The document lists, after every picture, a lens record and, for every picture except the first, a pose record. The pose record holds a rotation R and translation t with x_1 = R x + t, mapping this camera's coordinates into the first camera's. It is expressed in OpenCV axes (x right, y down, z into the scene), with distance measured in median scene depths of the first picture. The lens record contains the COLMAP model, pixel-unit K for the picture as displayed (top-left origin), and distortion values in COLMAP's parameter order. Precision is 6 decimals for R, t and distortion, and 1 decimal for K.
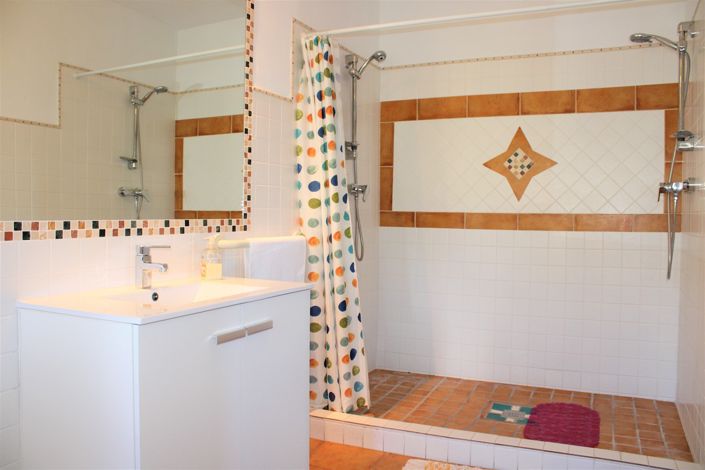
lens RADIAL K [[585.8, 0, 350.8], [0, 585.8, 240.9], [0, 0, 1]] dist [-0.141906, 0.097698]
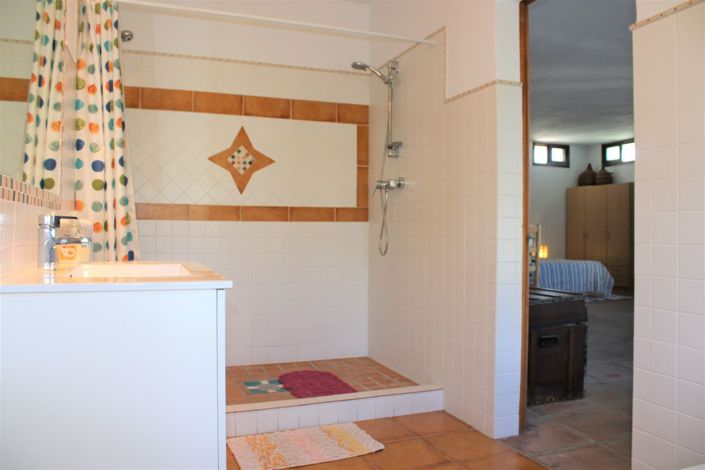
lens RADIAL K [[585.8, 0, 355.6], [0, 585.8, 238.2], [0, 0, 1]] dist [-0.141906, 0.097698]
pose [[0.688044, -0.013658, 0.725540, -0.427530], [0.033910, 0.999336, -0.013345, 0.042399], [-0.724876, 0.033785, 0.688050, 0.117339]]
